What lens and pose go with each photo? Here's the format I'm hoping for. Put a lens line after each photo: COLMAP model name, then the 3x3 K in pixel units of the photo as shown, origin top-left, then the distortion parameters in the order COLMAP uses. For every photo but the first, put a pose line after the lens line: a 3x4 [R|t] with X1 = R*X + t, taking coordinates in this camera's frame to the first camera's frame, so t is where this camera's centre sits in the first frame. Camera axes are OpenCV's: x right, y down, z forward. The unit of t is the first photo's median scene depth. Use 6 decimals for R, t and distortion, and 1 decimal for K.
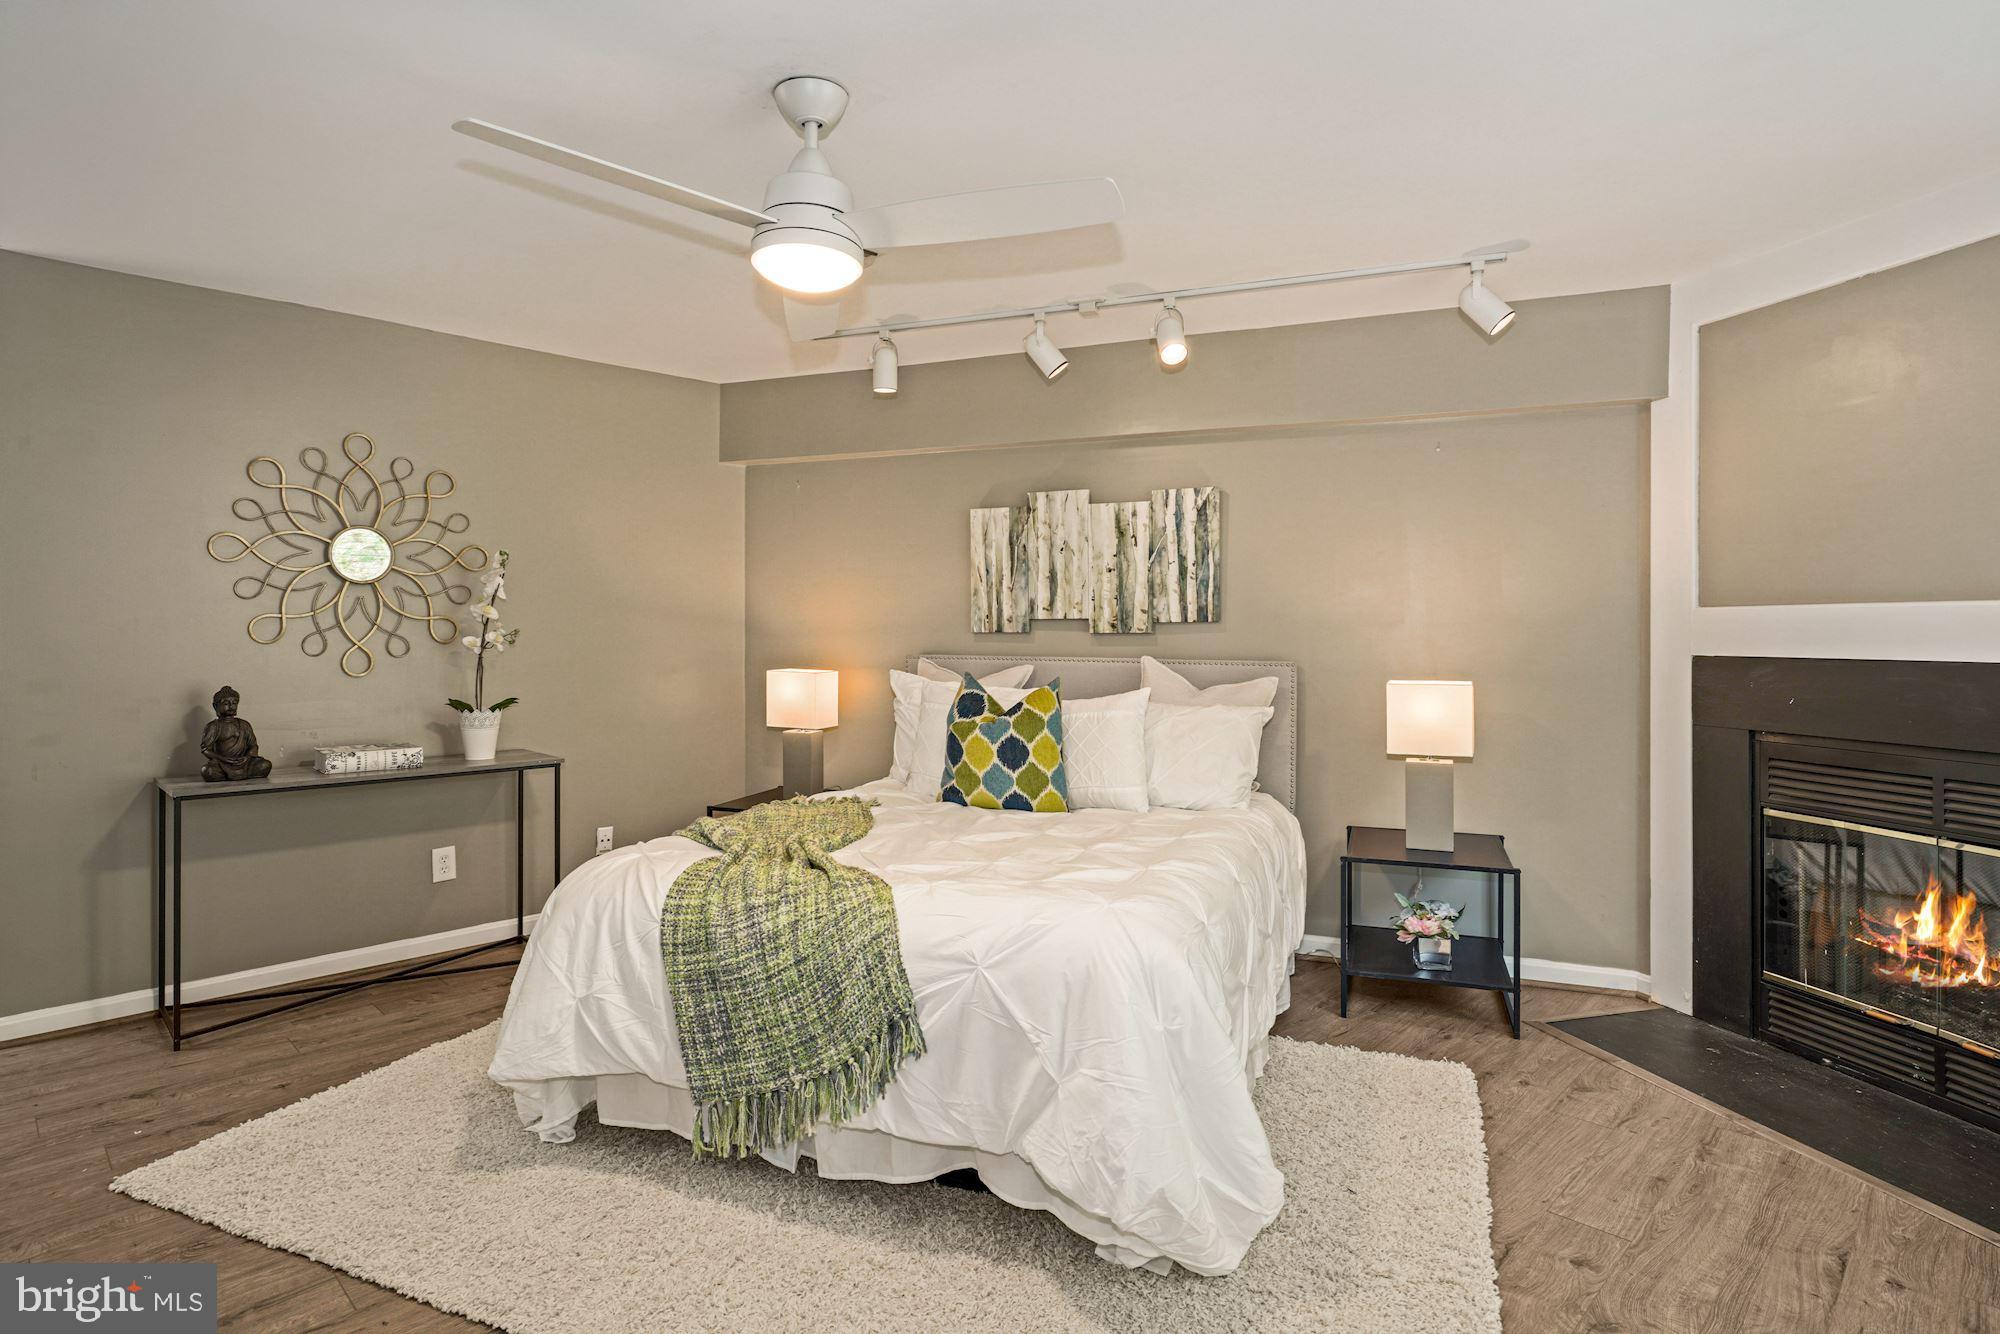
lens RADIAL K [[1048.2, 0, 959.8], [0, 1048.2, 644.0], [0, 0, 1]] dist [-0.001592, -0.000960]
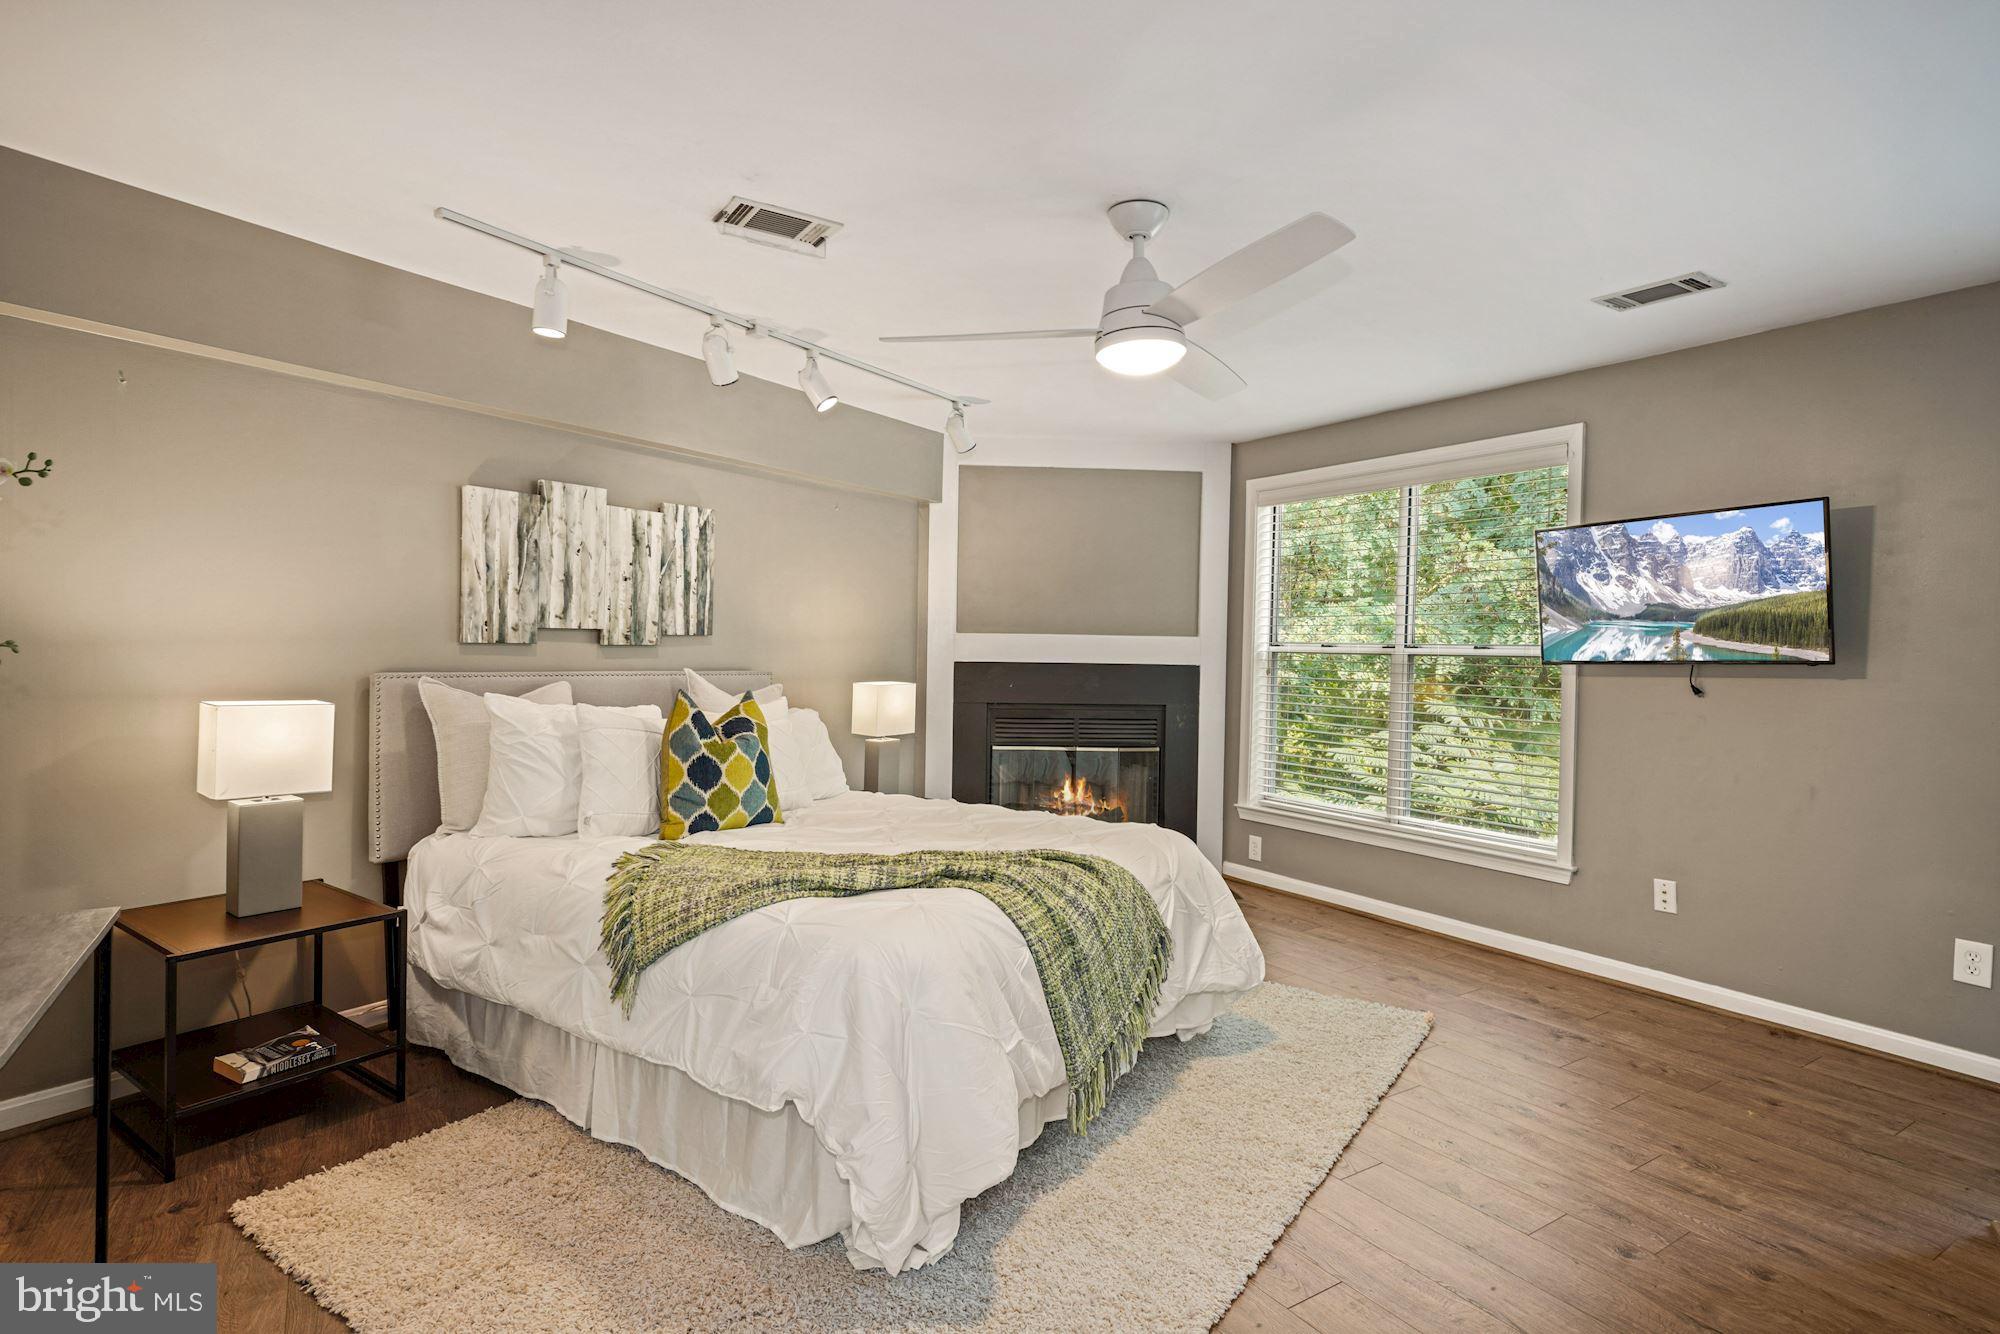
lens RADIAL K [[1048.2, 0, 959.8], [0, 1048.2, 644.0], [0, 0, 1]] dist [-0.001592, -0.000960]
pose [[0.219167, 0.010933, 0.975626, -0.713393], [0.006426, 0.999899, -0.012648, 0.002411], [-0.975666, 0.009041, 0.219075, 0.498774]]
